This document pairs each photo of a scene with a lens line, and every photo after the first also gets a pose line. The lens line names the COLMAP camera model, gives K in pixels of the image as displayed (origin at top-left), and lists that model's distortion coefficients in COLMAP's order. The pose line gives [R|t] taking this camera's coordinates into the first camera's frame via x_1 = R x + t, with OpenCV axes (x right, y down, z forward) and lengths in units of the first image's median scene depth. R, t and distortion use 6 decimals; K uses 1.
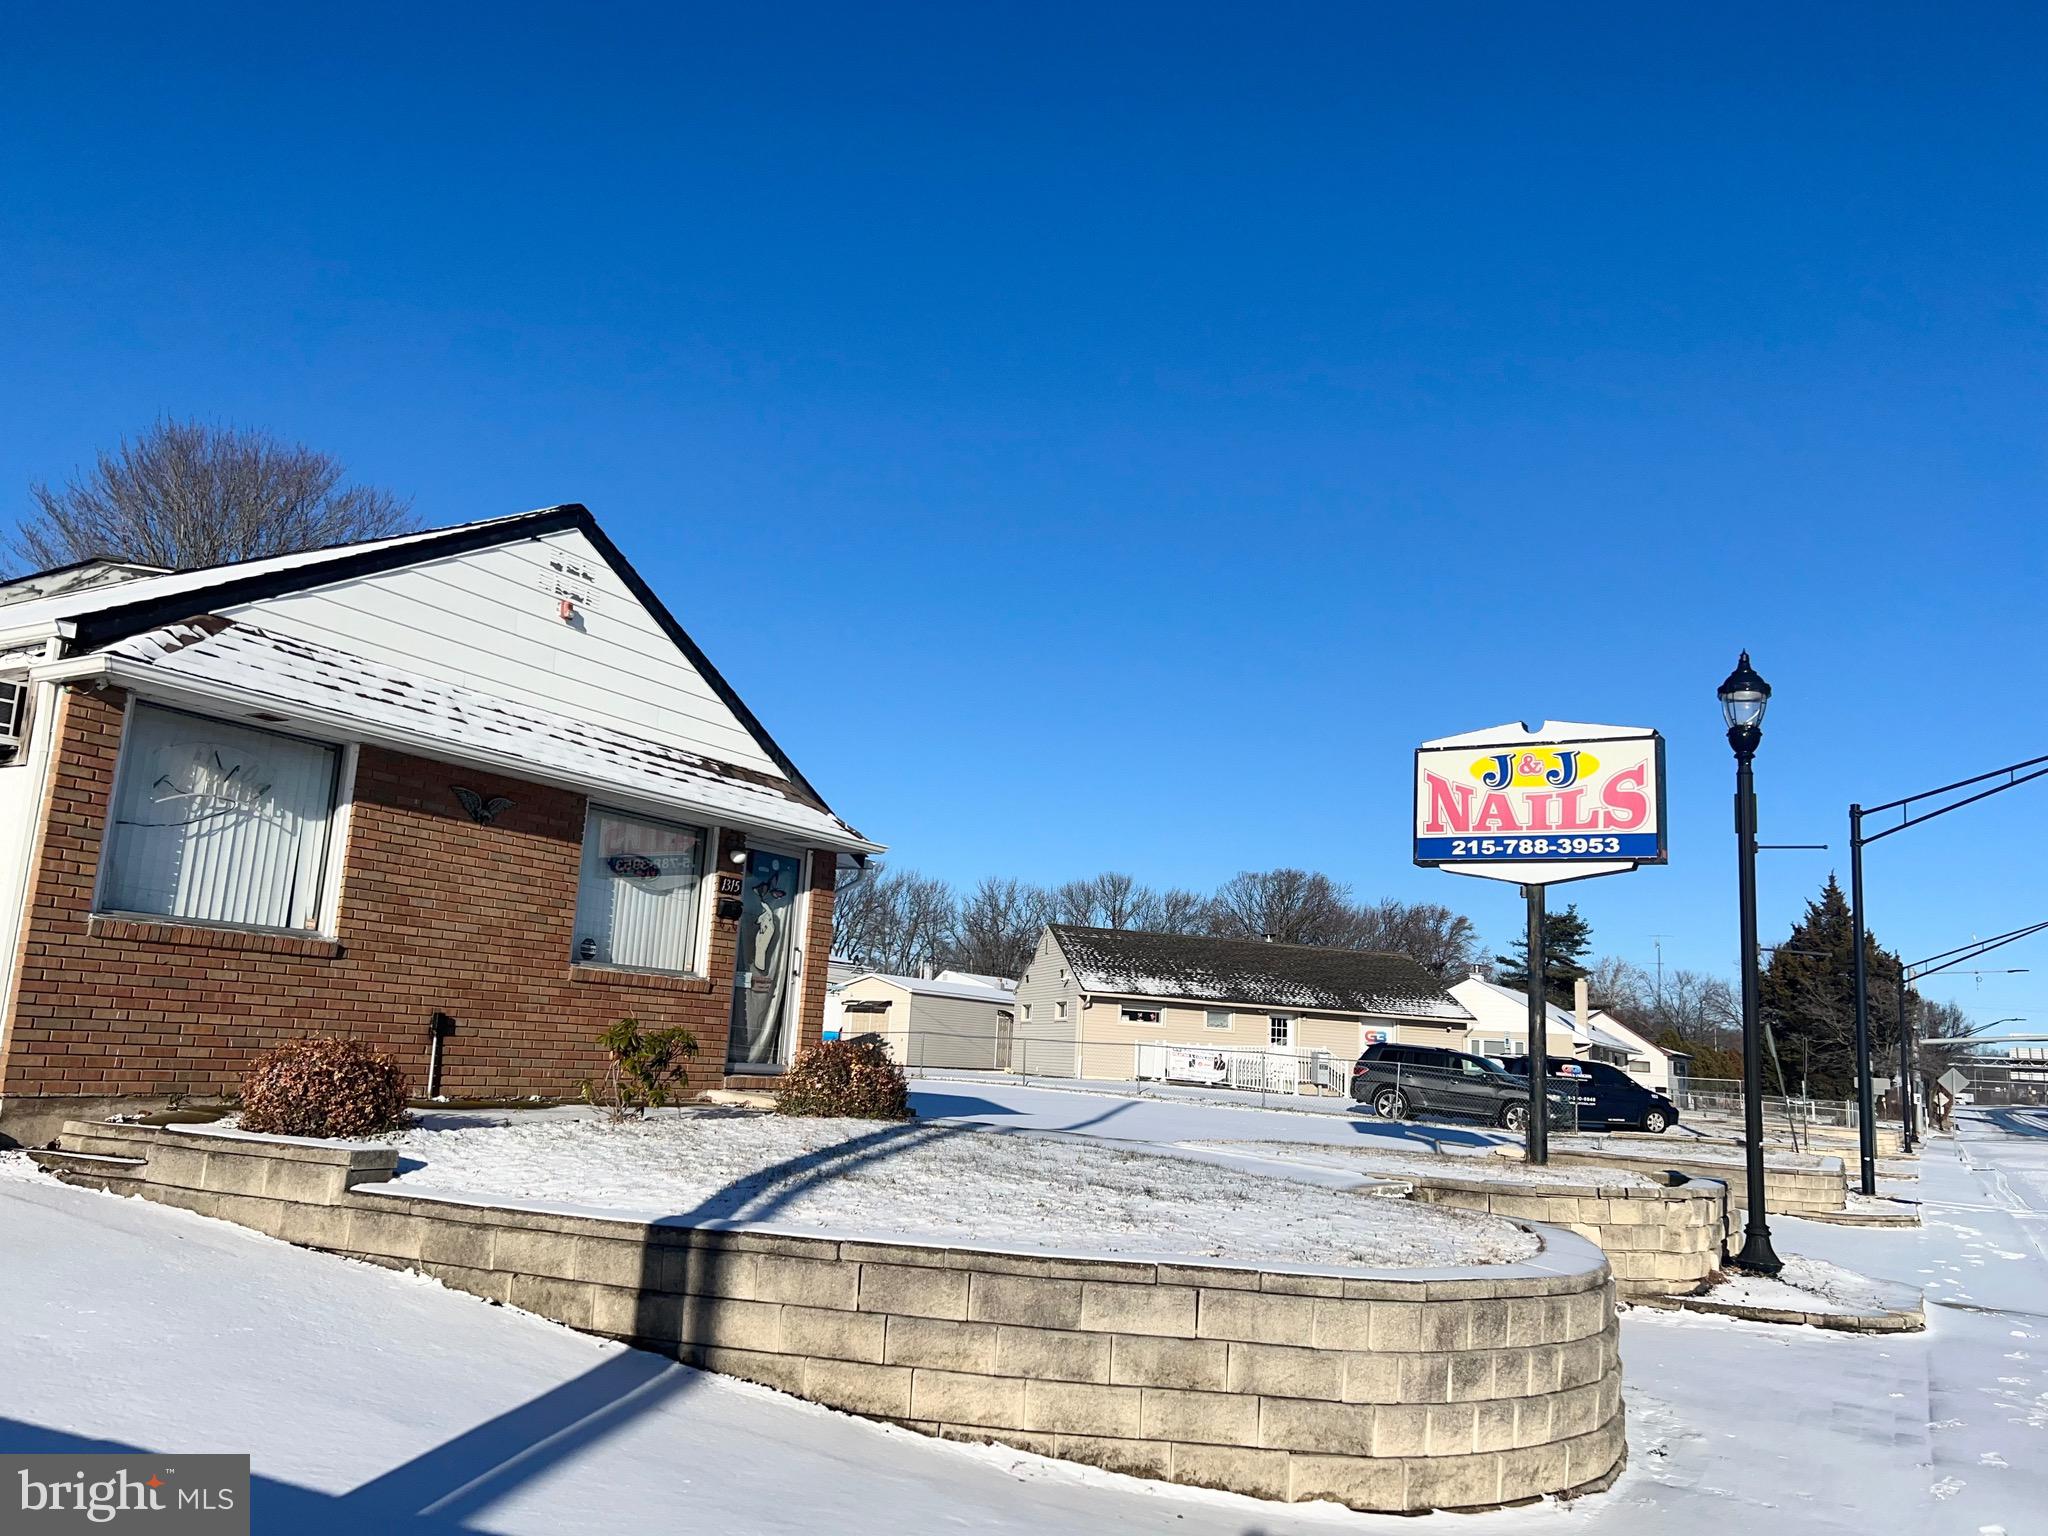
lens RADIAL K [[1543.1, 0, 1029.5], [0, 1543.1, 763.5], [0, 0, 1]] dist [0.056037, -0.056497]
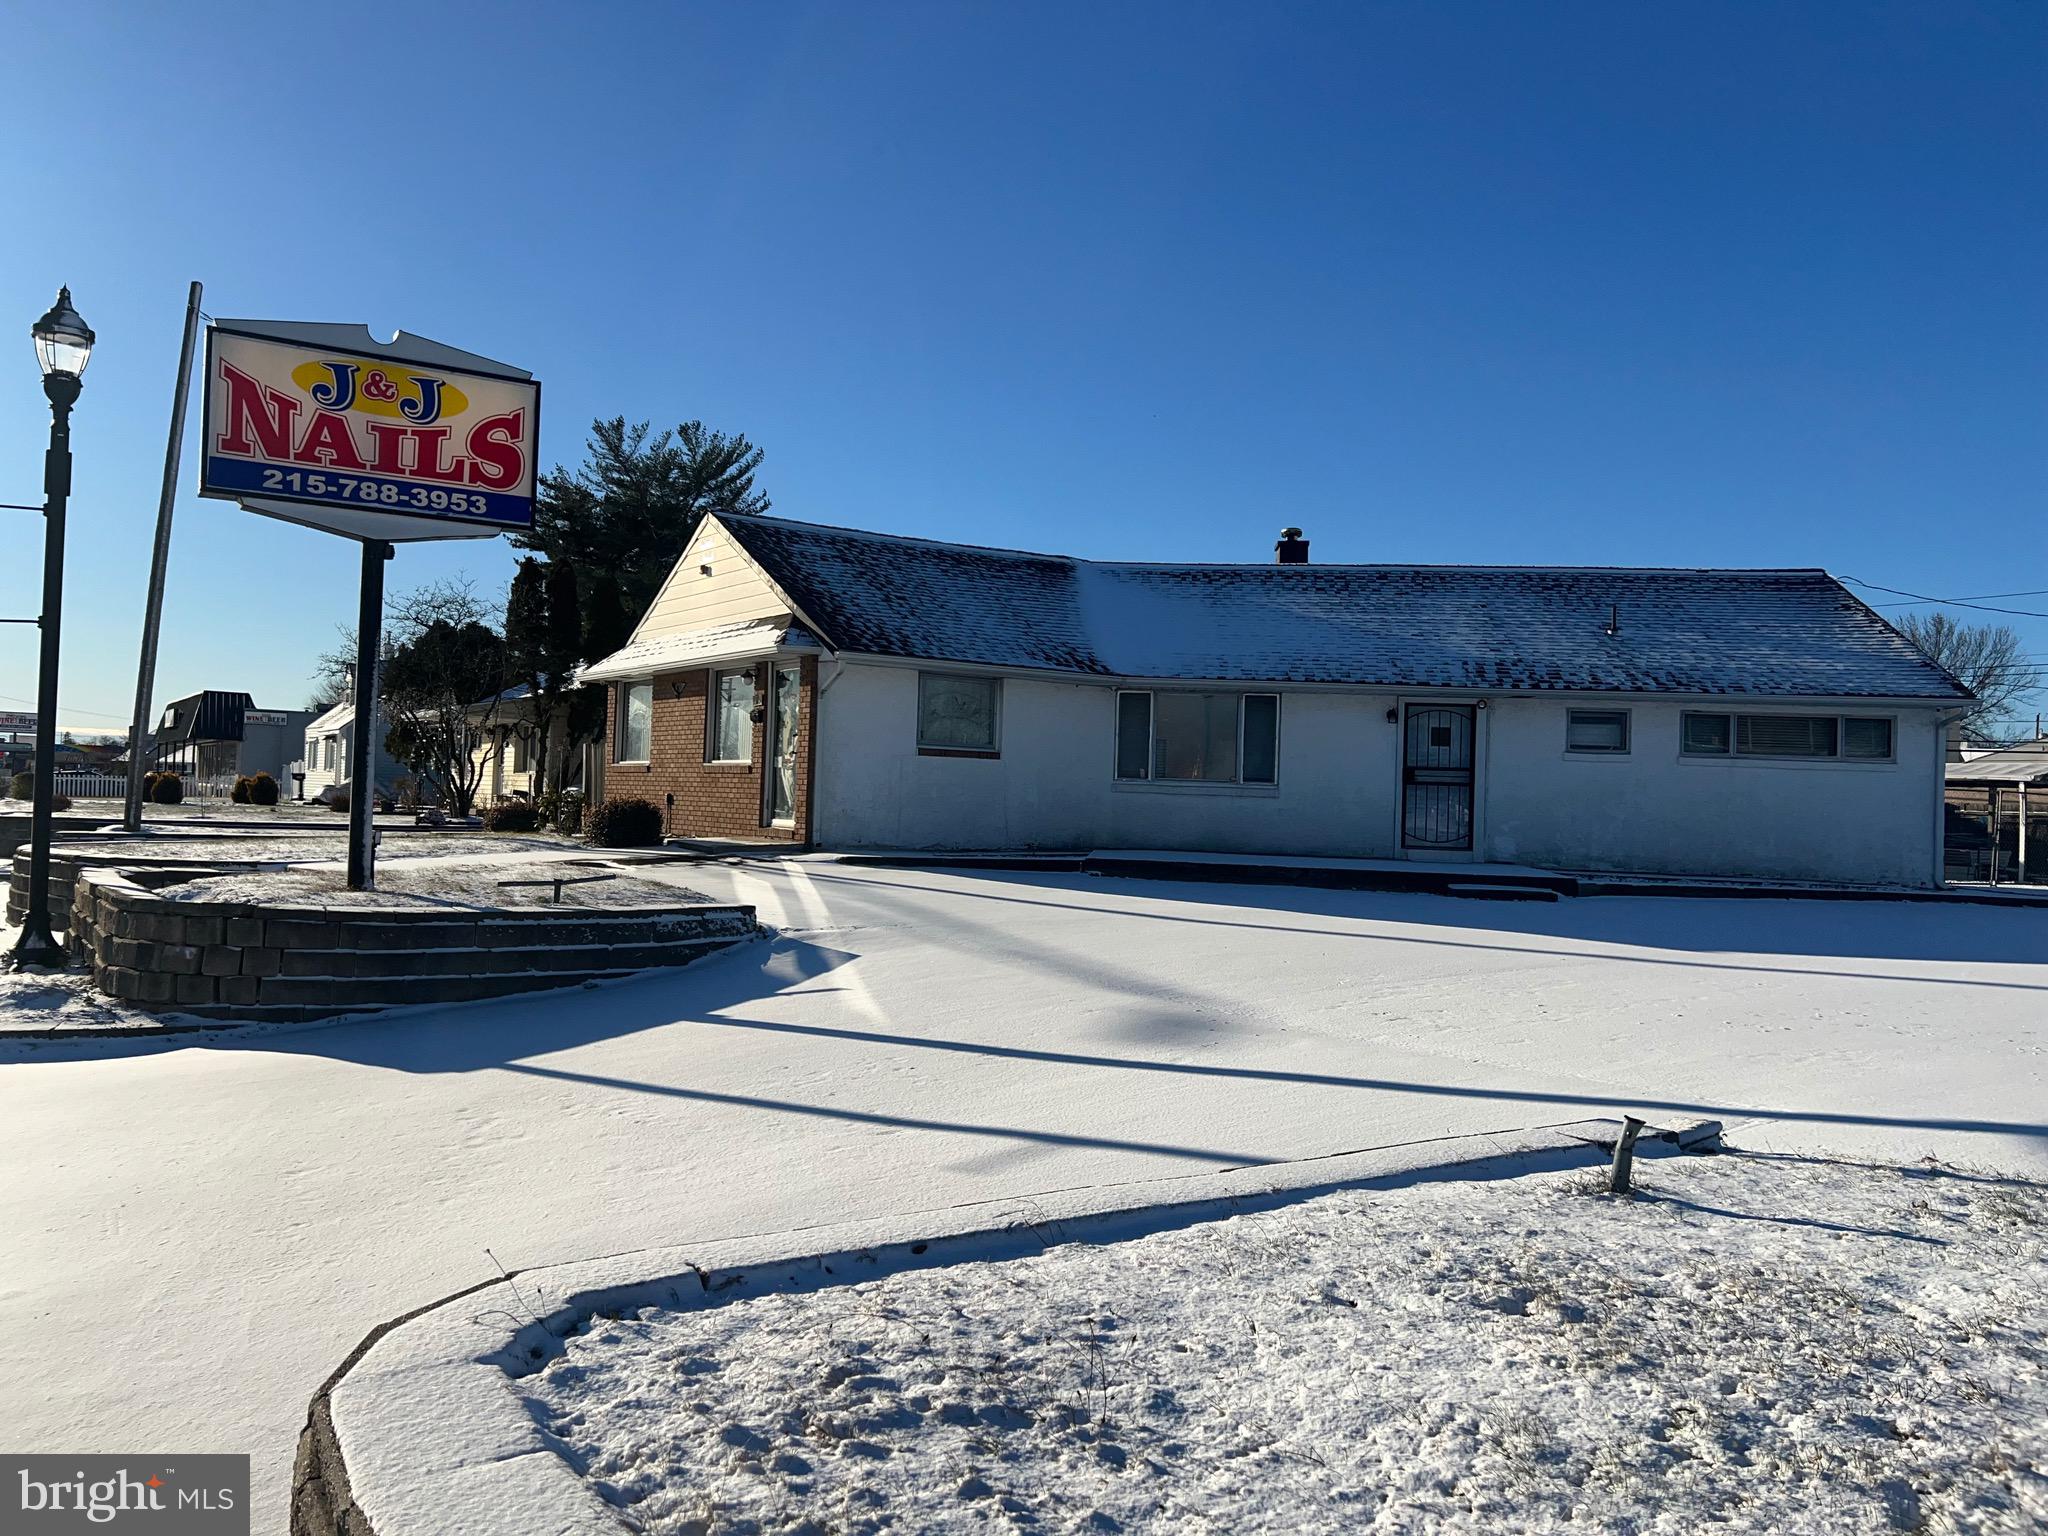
lens RADIAL K [[1543.1, 0, 1029.3], [0, 1543.1, 761.0], [0, 0, 1]] dist [0.056037, -0.056497]
pose [[0.454600, -0.011808, 0.890617, -0.227661], [-0.159152, 0.982743, 0.094265, 0.060897], [-0.876361, -0.184597, 0.444876, 0.342960]]
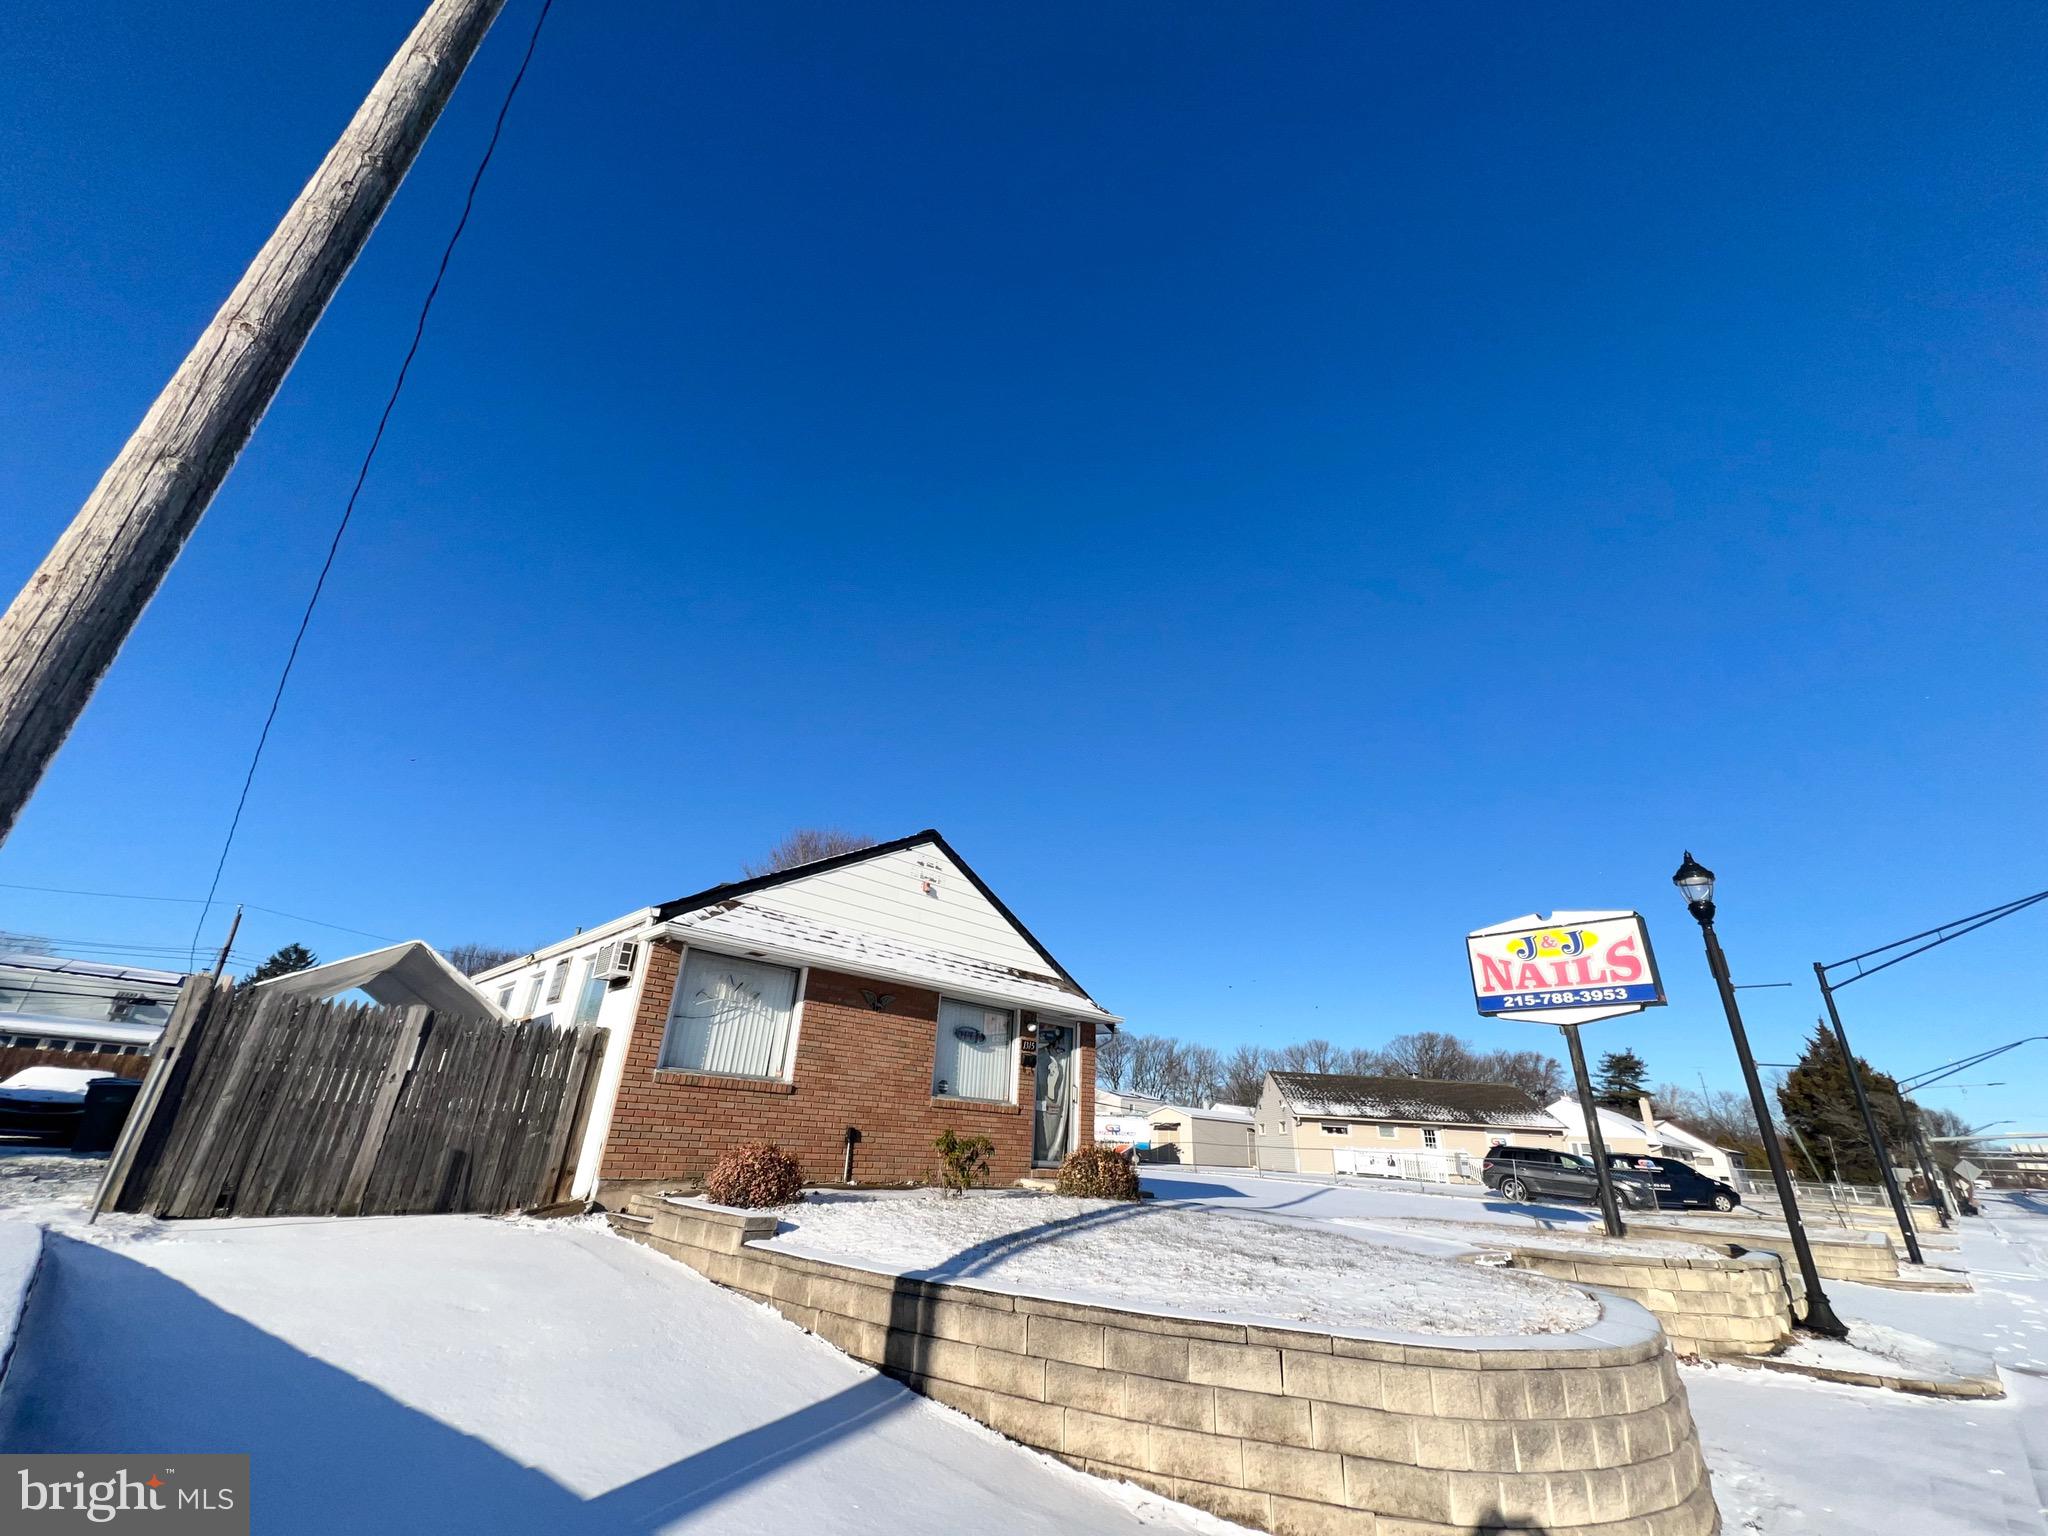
lens RADIAL K [[820.4, 0, 1025.3], [0, 820.4, 759.4], [0, 0, 1]] dist [0.000032, -0.001111]
pose [[0.962268, -0.123049, -0.242692, 0.050137], [0.054913, 0.961376, -0.269703, 0.017735], [0.266505, 0.246200, 0.931859, 0.080051]]
